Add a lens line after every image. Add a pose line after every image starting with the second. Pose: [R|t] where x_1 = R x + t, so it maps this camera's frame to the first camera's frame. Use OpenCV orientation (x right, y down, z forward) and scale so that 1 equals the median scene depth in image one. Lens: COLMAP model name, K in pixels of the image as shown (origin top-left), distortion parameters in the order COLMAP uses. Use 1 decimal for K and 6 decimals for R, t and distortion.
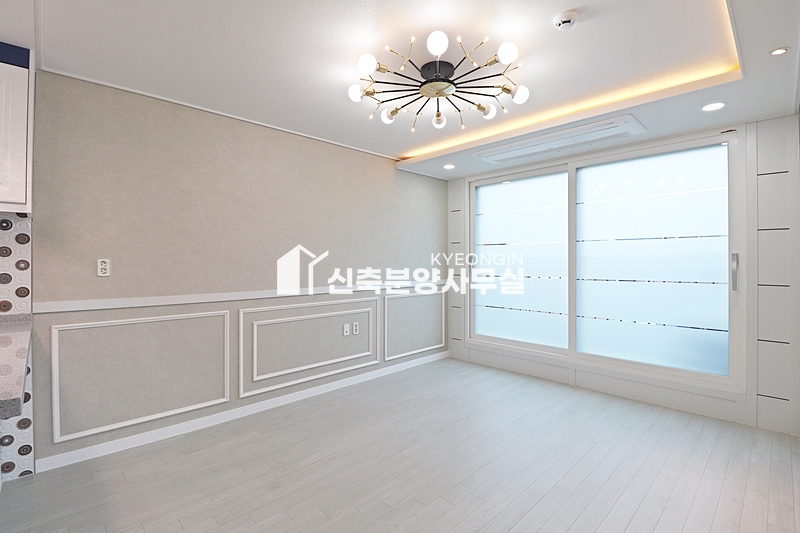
lens RADIAL K [[379.9, 0, 404.6], [0, 379.9, 262.9], [0, 0, 1]] dist [-0.000081, -0.000387]
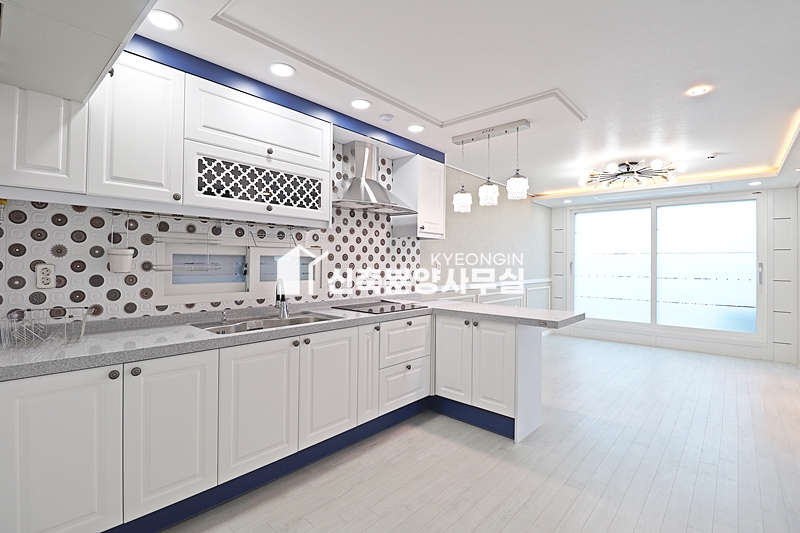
lens RADIAL K [[374.3, 0, 401.8], [0, 374.3, 260.2], [0, 0, 1]] dist [-0.000107, -0.015548]
pose [[0.998134, 0.010593, 0.060136, -0.835870], [-0.009978, 0.999895, -0.010511, -0.002132], [-0.060241, 0.009891, 0.998135, -0.566848]]
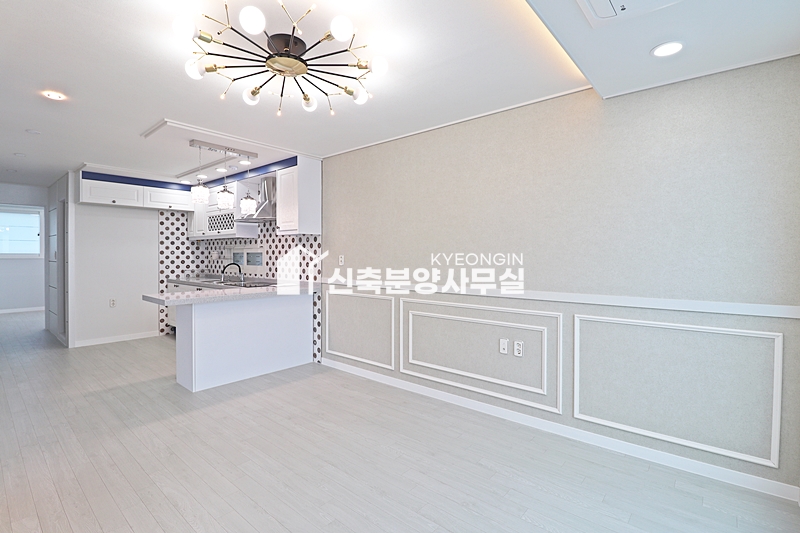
lens RADIAL K [[368.7, 0, 400.1], [0, 368.7, 259.9], [0, 0, 1]] dist [-0.000257, -0.015109]
pose [[0.088180, -0.019305, -0.995917, 0.721443], [-0.033912, 0.999174, -0.022371, 0.030429], [0.995527, 0.035746, 0.087453, 0.894482]]
